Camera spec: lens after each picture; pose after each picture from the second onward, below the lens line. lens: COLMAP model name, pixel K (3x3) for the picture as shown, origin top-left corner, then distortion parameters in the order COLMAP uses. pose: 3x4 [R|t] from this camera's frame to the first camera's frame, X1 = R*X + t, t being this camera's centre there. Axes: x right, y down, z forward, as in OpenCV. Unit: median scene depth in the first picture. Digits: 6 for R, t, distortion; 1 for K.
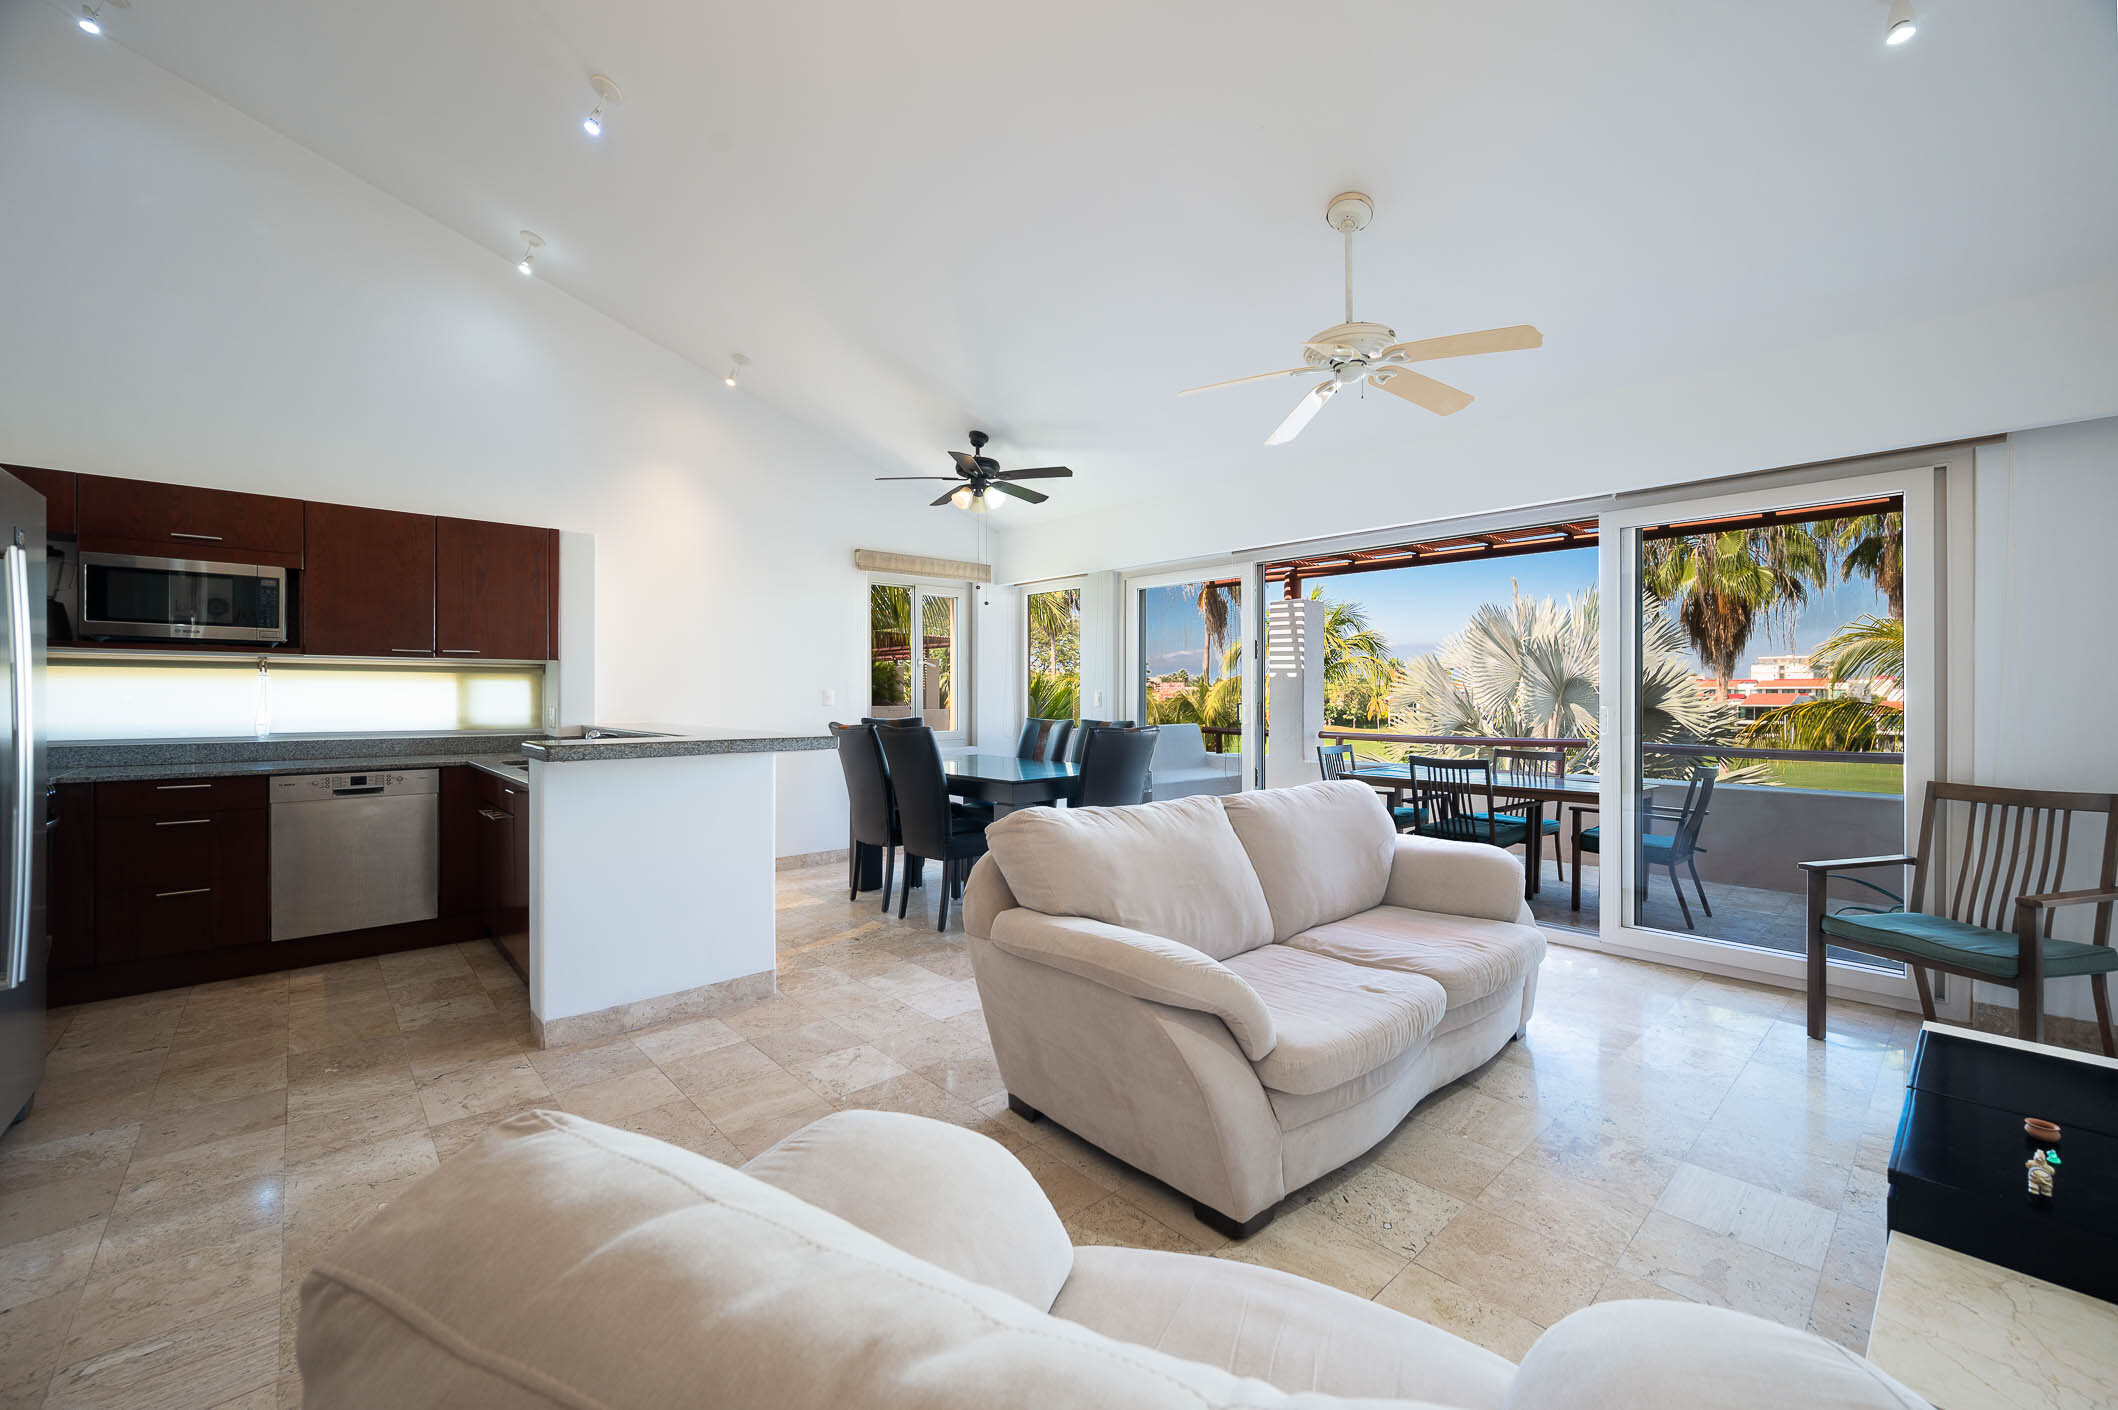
lens RADIAL K [[871.5, 0, 1056.8], [0, 871.5, 700.1], [0, 0, 1]] dist [0.000180, -0.000562]
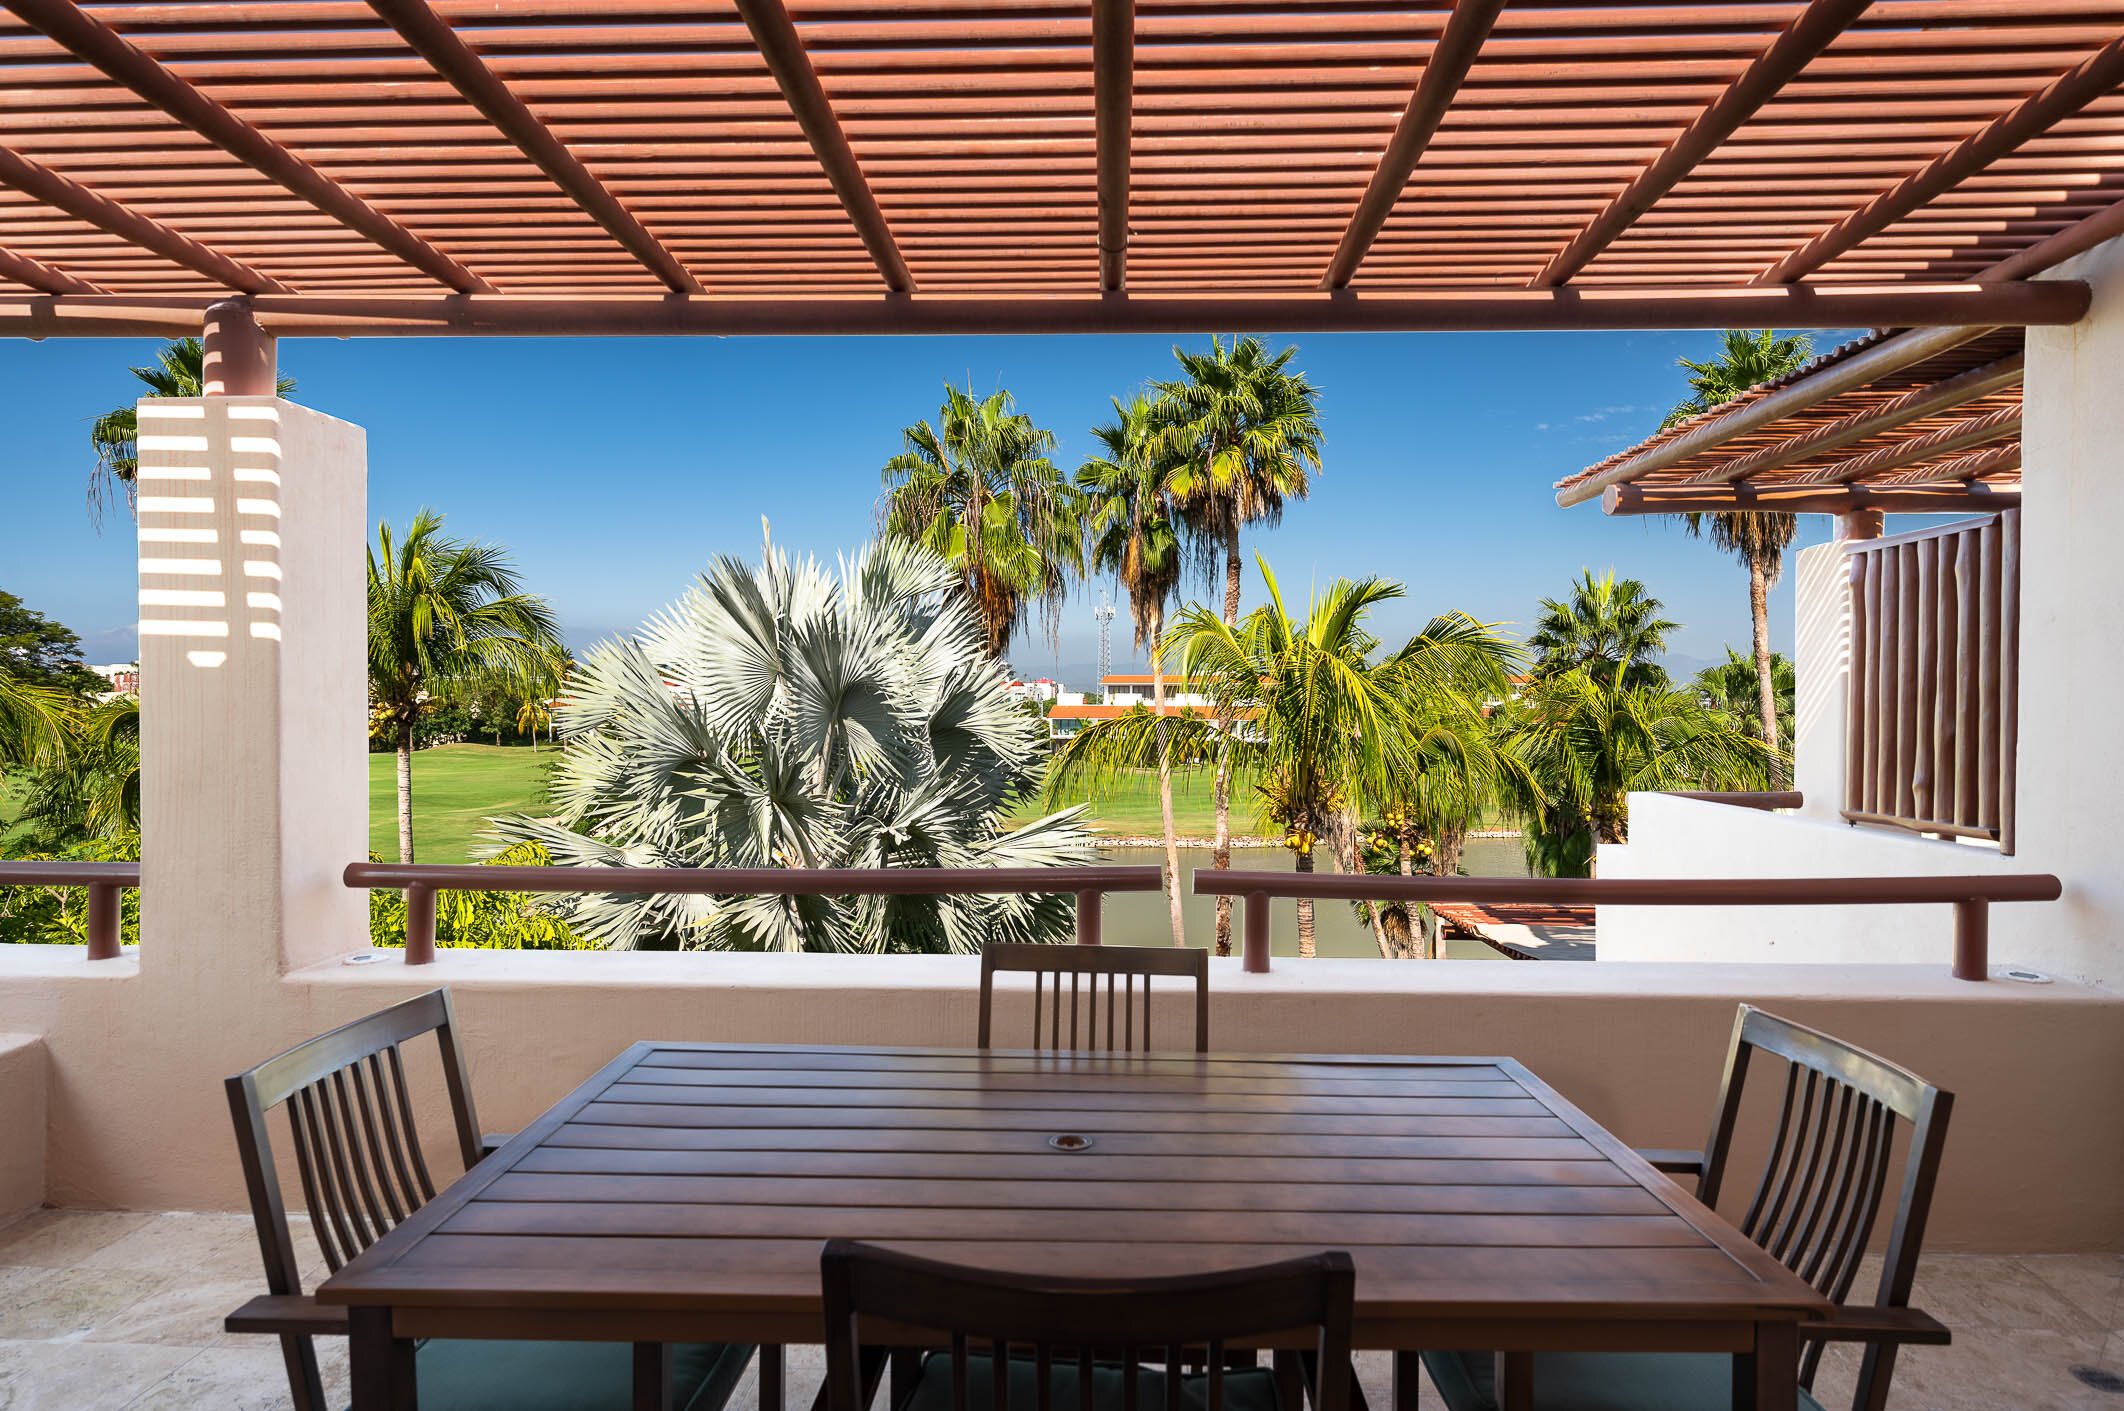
lens RADIAL K [[1144.5, 0, 1073.0], [0, 1144.5, 706.0], [0, 0, 1]] dist [-0.024174, -0.000225]
pose [[0.699870, -0.001314, 0.714269, 0.357410], [-0.000992, 0.999996, 0.002812, -0.030505], [-0.714270, -0.002677, 0.699865, 0.971767]]
